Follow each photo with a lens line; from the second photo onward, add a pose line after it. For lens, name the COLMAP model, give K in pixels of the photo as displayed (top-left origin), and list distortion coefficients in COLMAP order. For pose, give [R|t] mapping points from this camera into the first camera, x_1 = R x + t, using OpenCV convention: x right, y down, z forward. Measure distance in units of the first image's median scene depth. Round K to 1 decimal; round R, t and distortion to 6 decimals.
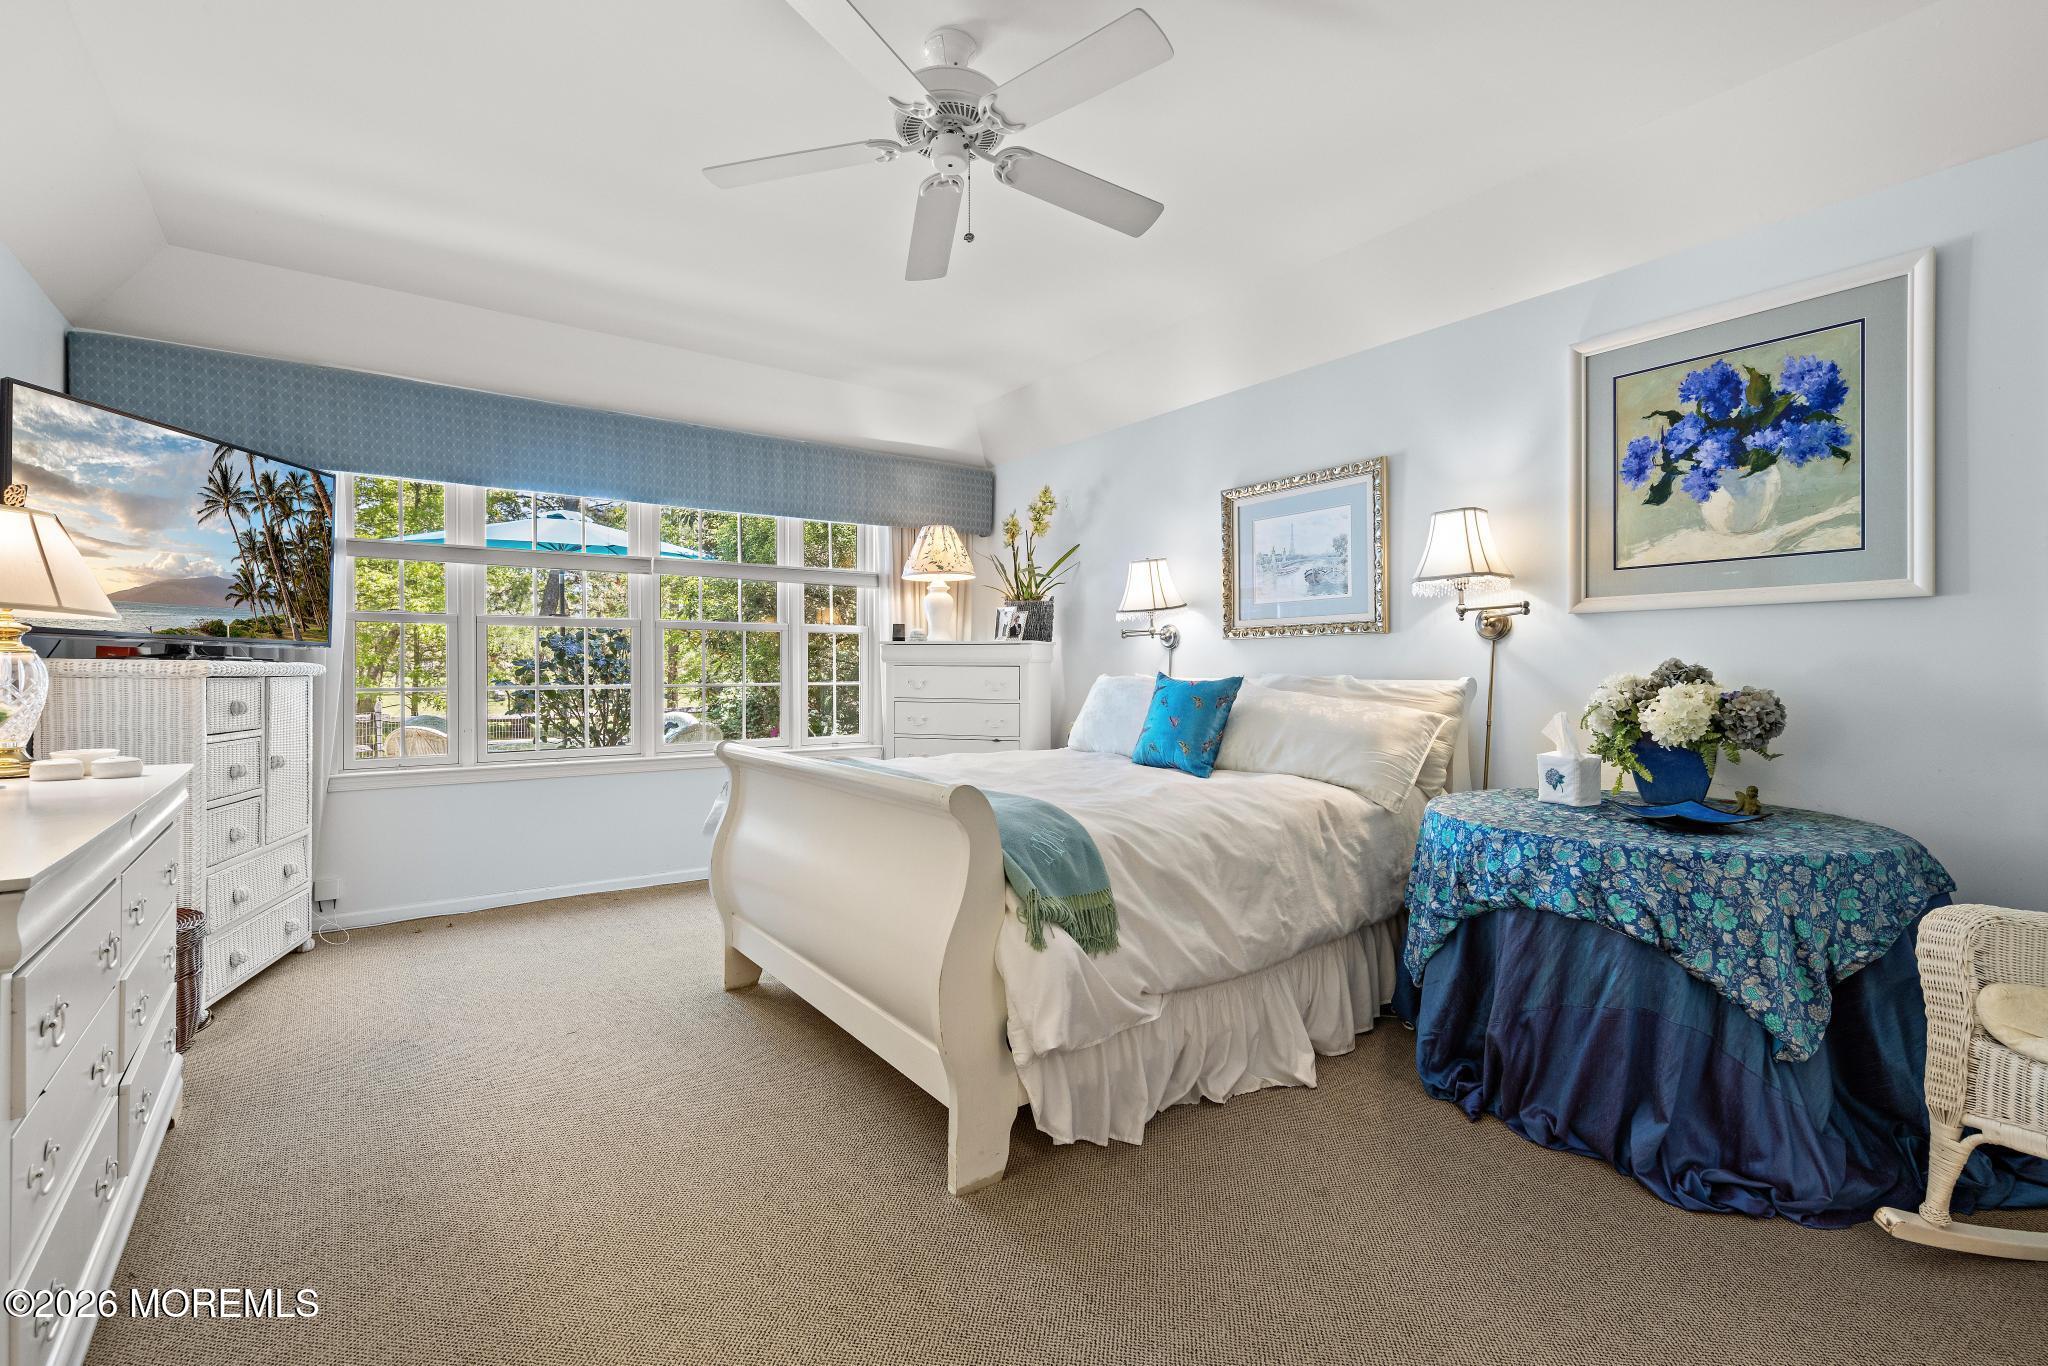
lens RADIAL K [[905.9, 0, 1025.4], [0, 905.9, 678.8], [0, 0, 1]] dist [0.002211, -0.000068]
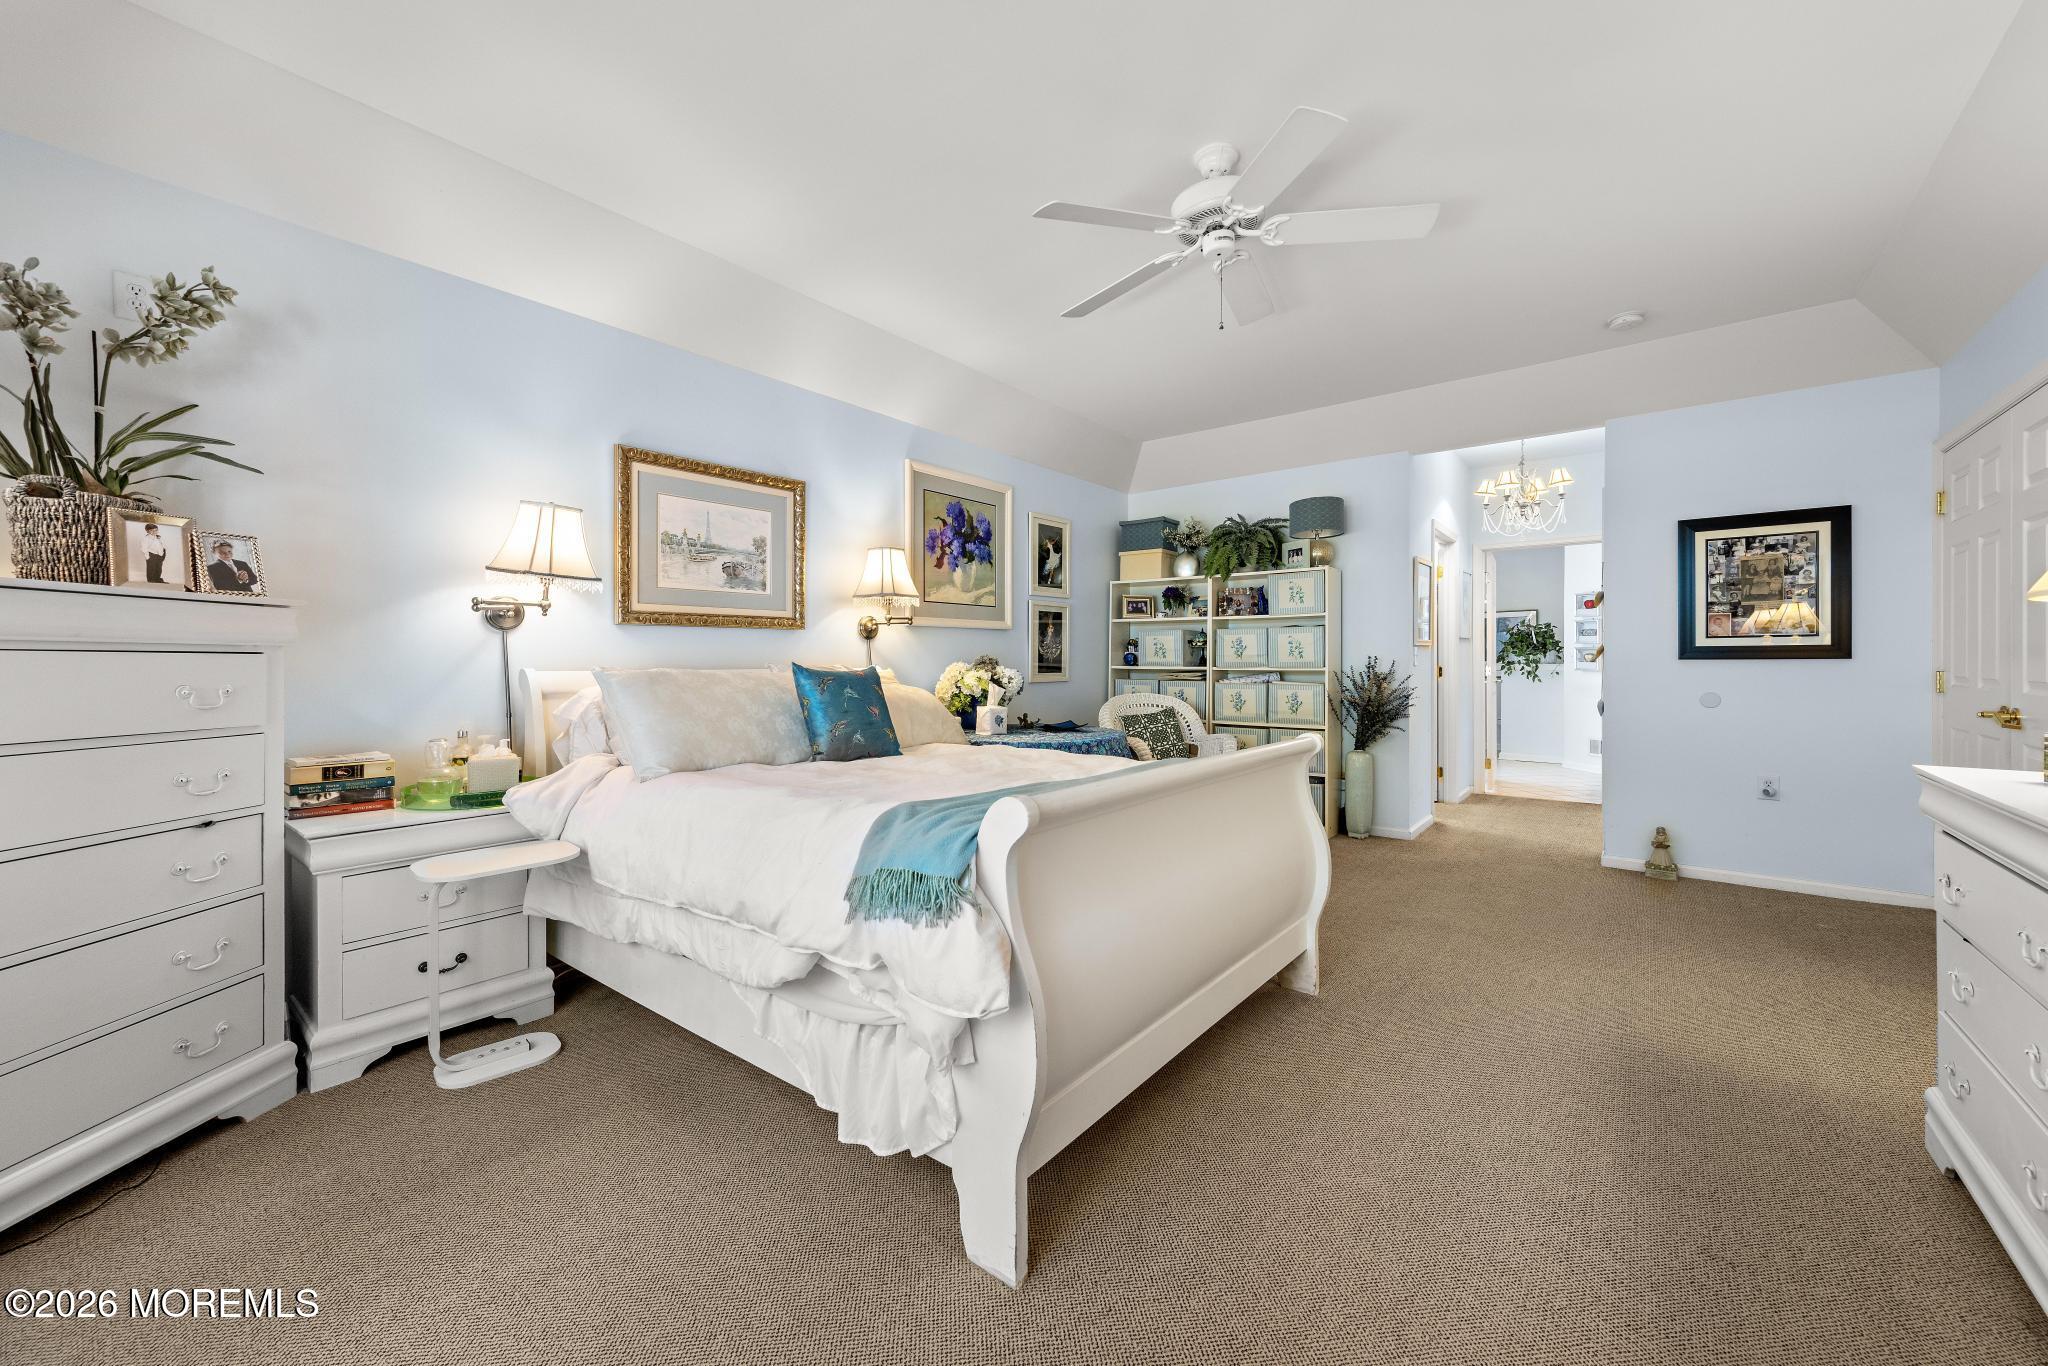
lens RADIAL K [[789.3, 0, 1010.1], [0, 789.3, 654.8], [0, 0, 1]] dist [0.002055, -0.000260]
pose [[-0.245834, 0.001659, 0.969311, -0.847816], [0.005102, 0.999987, -0.000417, -0.018815], [-0.969299, 0.004842, -0.245839, 1.232211]]
